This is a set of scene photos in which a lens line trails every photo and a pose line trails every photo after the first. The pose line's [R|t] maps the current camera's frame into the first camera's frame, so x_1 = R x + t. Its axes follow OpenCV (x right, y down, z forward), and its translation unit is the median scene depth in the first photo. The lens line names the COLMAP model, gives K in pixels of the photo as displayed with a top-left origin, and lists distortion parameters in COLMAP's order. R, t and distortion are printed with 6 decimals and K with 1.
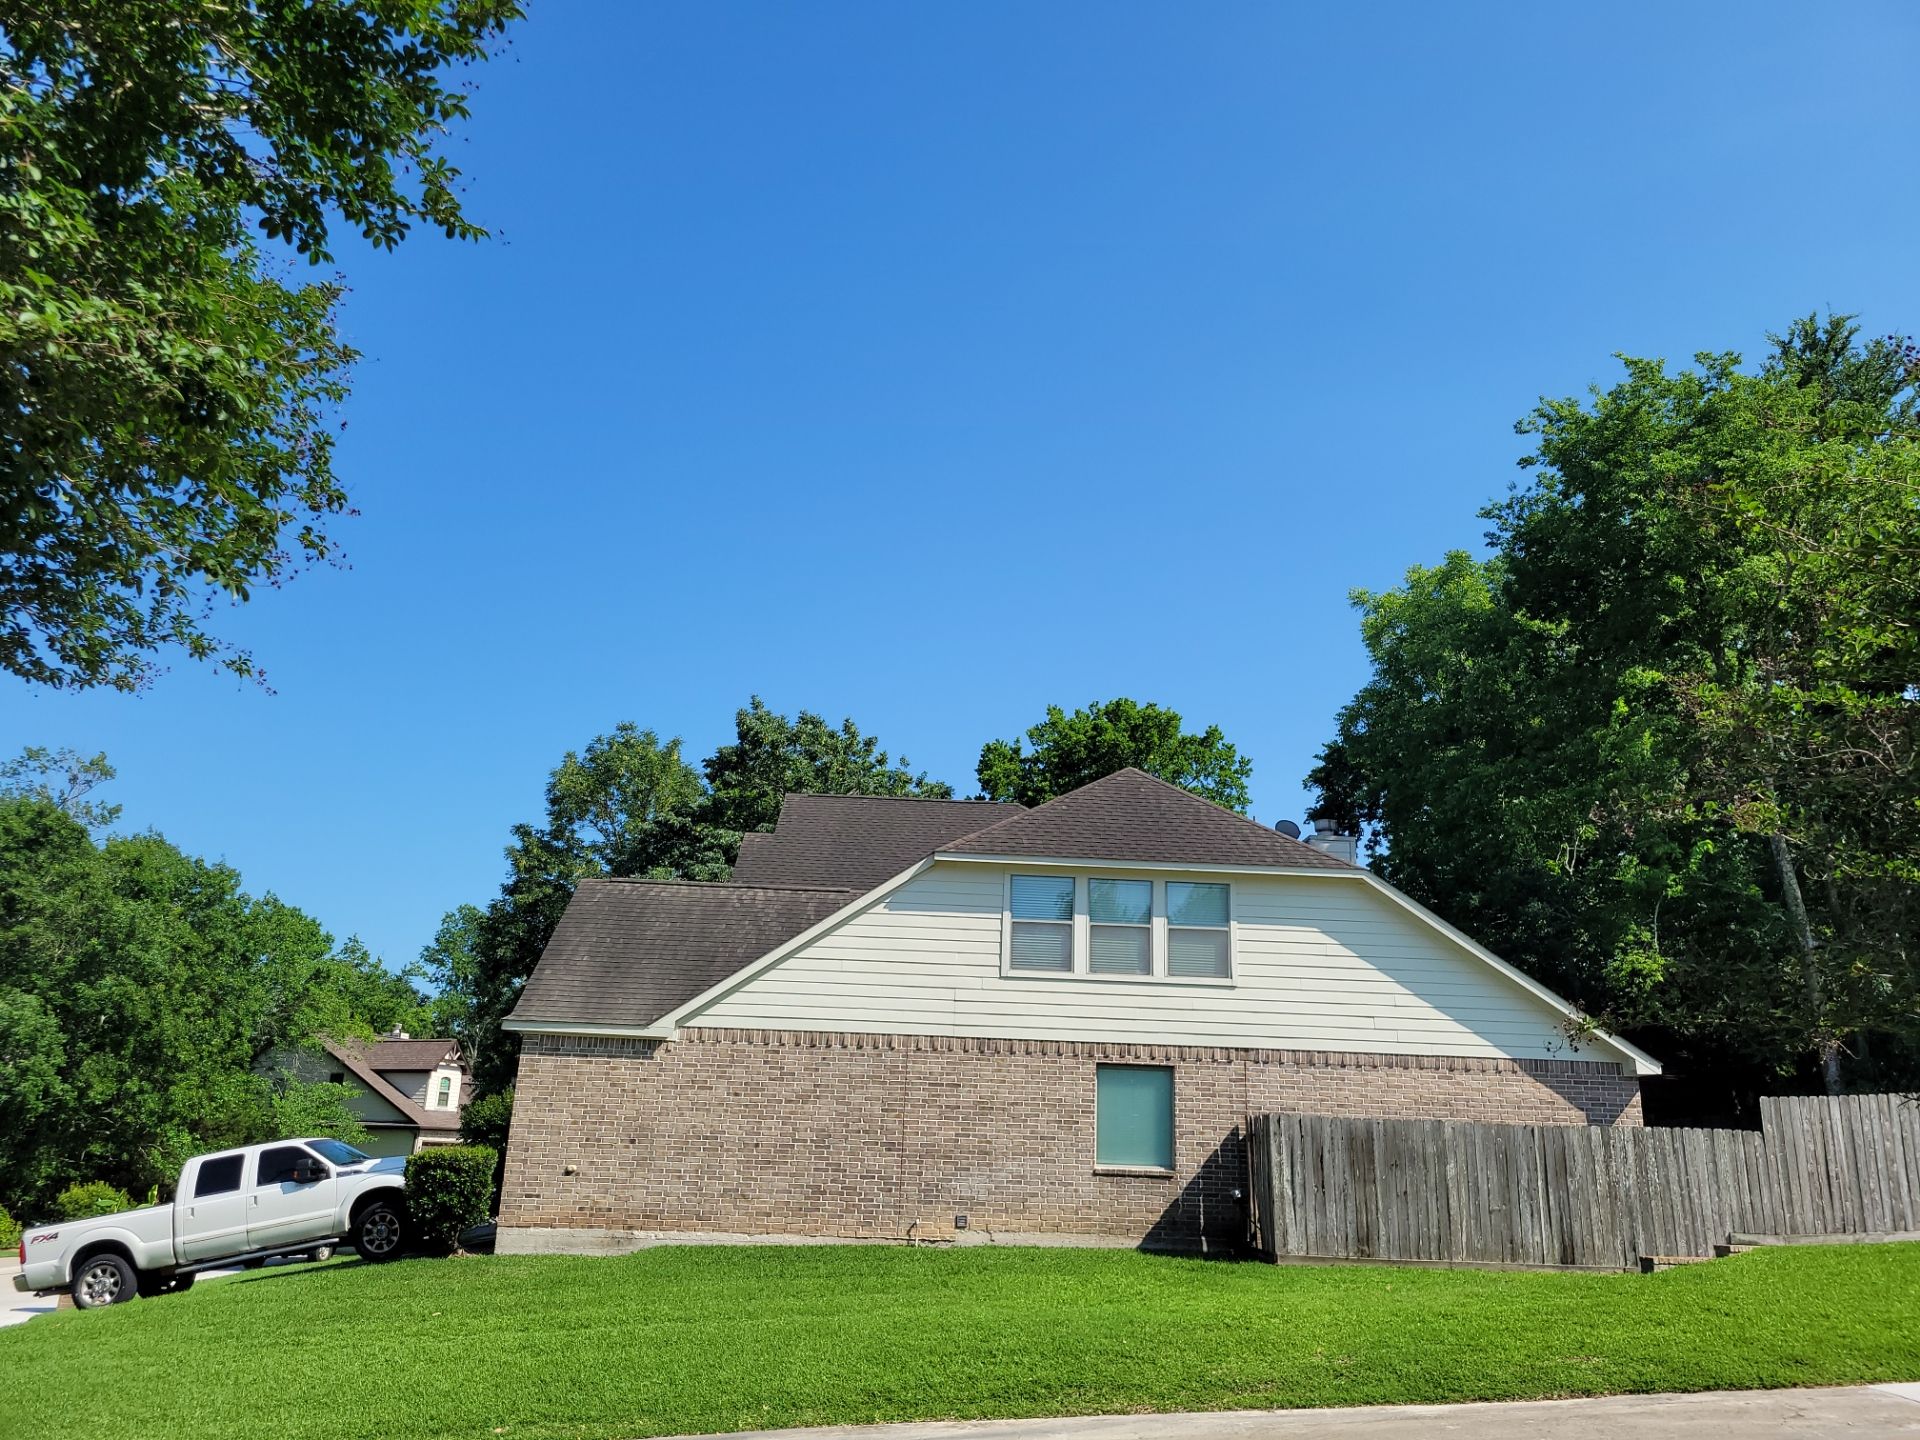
lens RADIAL K [[1448.0, 0, 978.5], [0, 1448.0, 713.2], [0, 0, 1]] dist [0.053630, -0.035933]
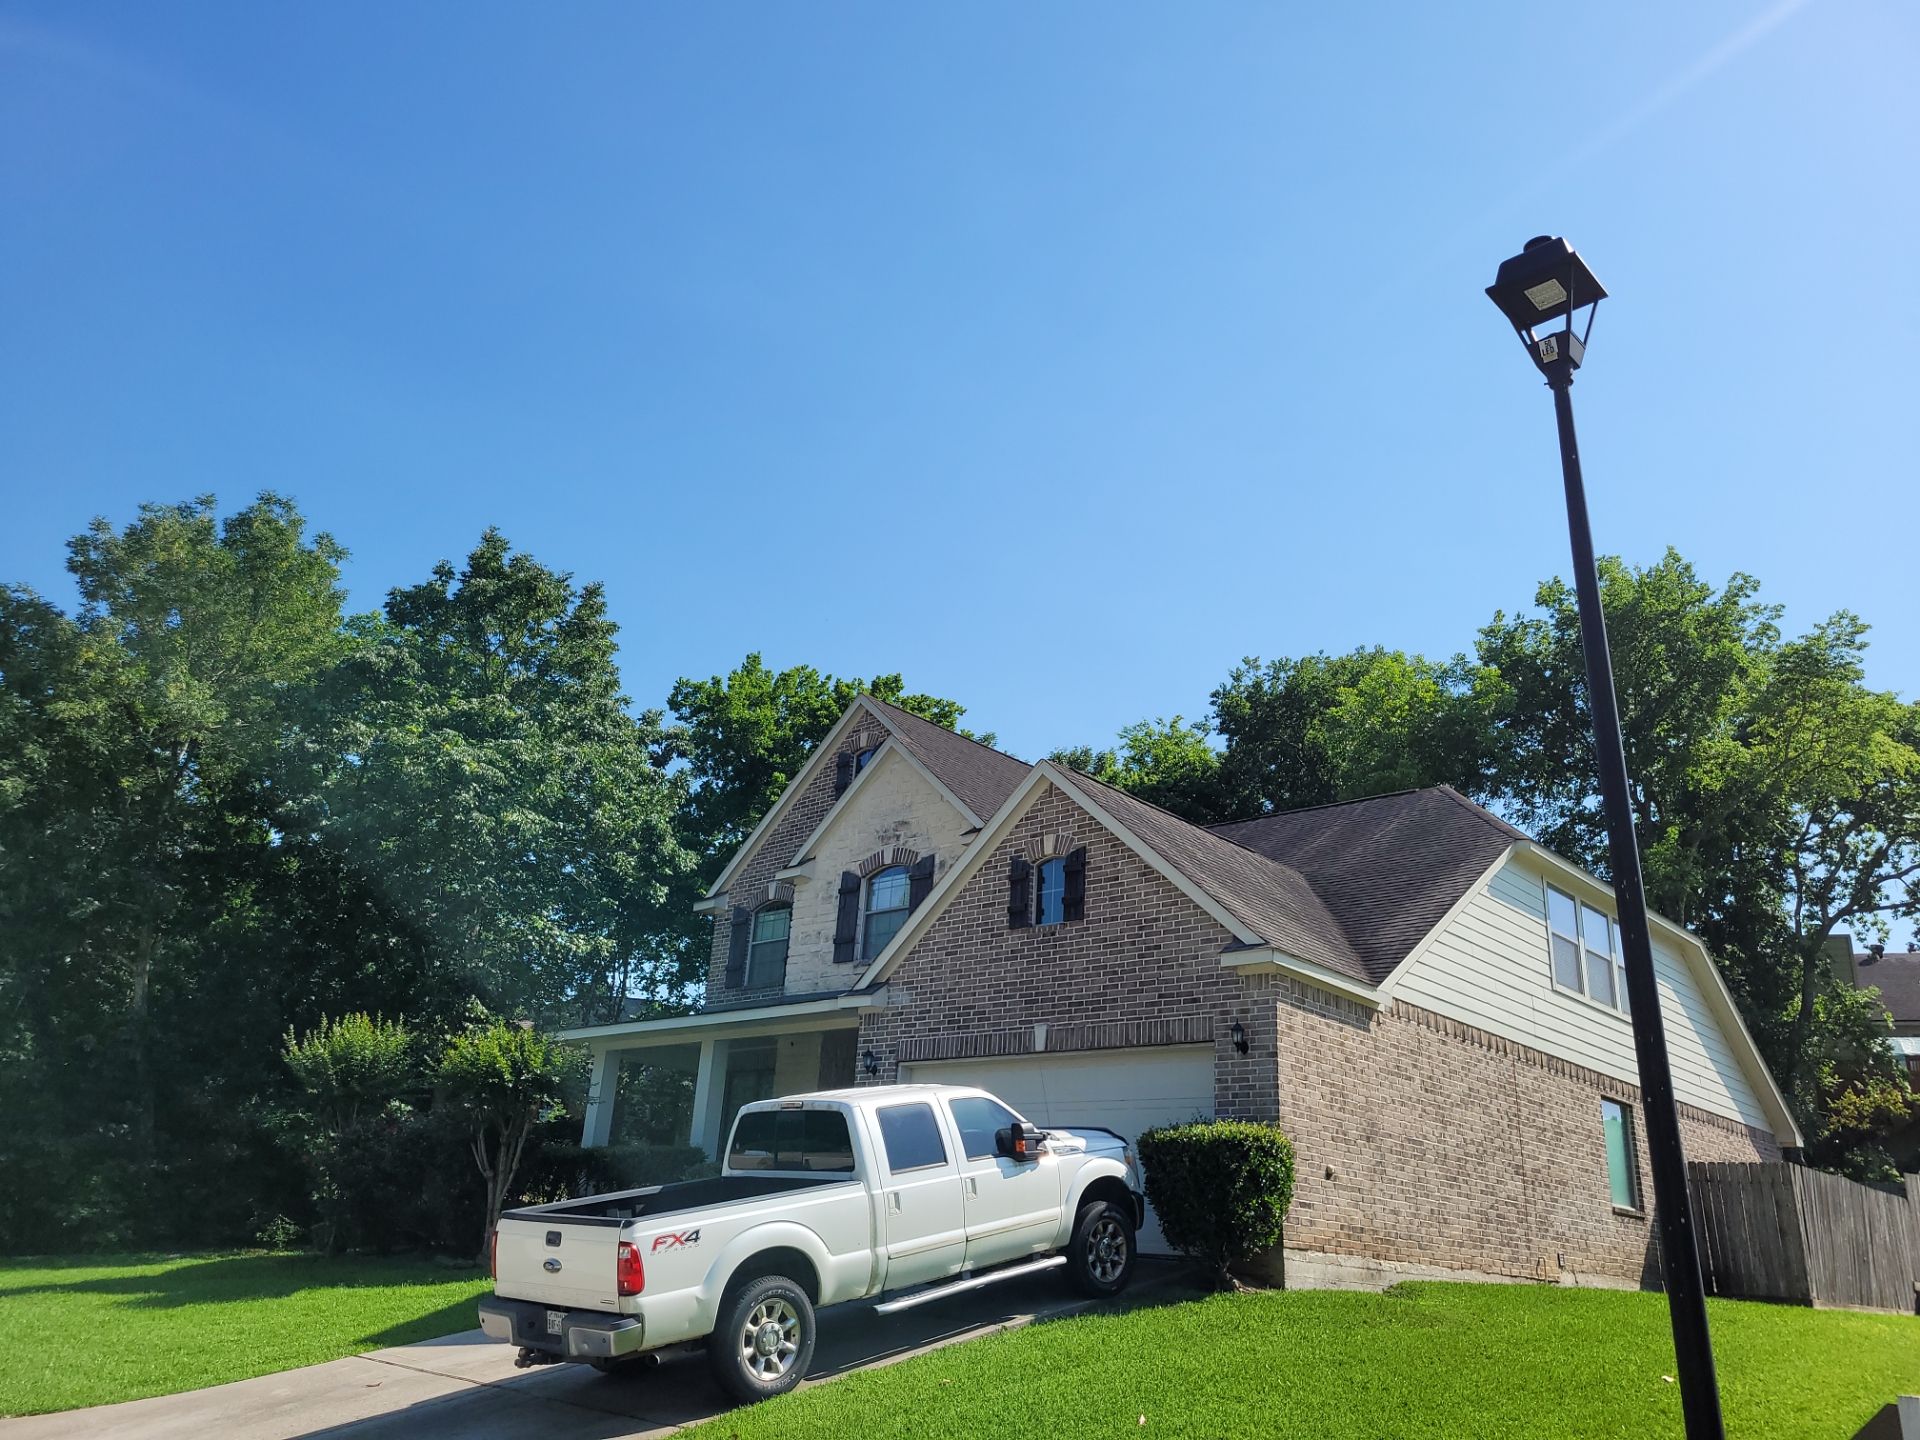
lens RADIAL K [[1448.0, 0, 972.3], [0, 1448.0, 721.4], [0, 0, 1]] dist [0.053630, -0.035933]
pose [[0.706766, 0.261613, 0.657298, -0.904799], [-0.247525, 0.961832, -0.116668, 0.221213], [-0.662732, -0.080241, 0.744545, 0.585381]]
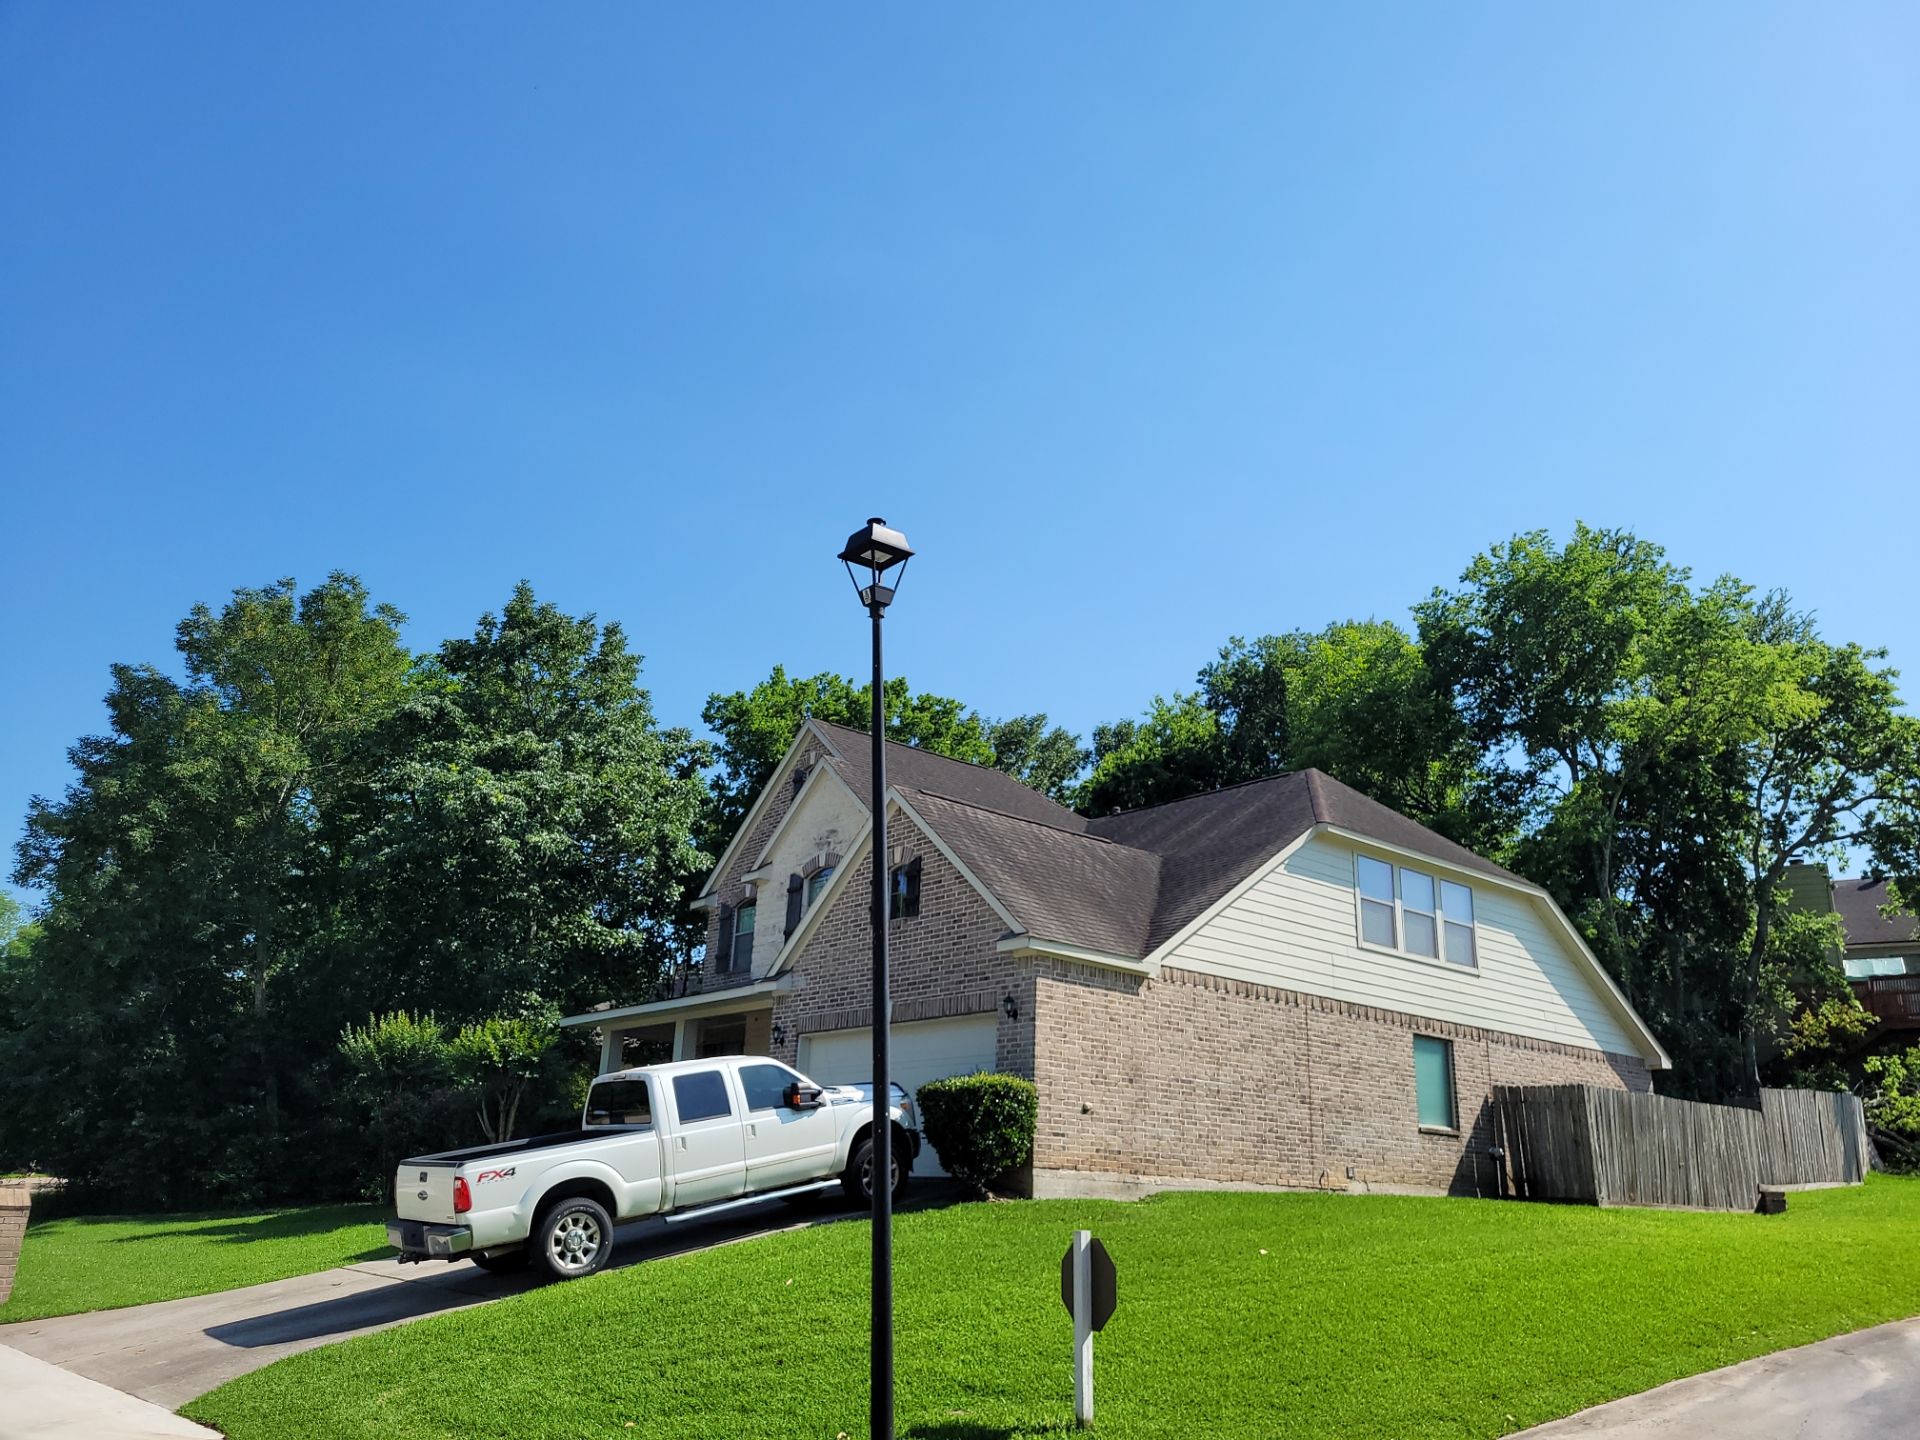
lens RADIAL K [[1448.0, 0, 984.1], [0, 1448.0, 721.1], [0, 0, 1]] dist [0.053630, -0.035933]
pose [[0.782261, 0.193460, 0.592149, -0.887023], [-0.193495, 0.978997, -0.064230, 0.143476], [-0.592138, -0.064333, 0.803265, 0.317318]]
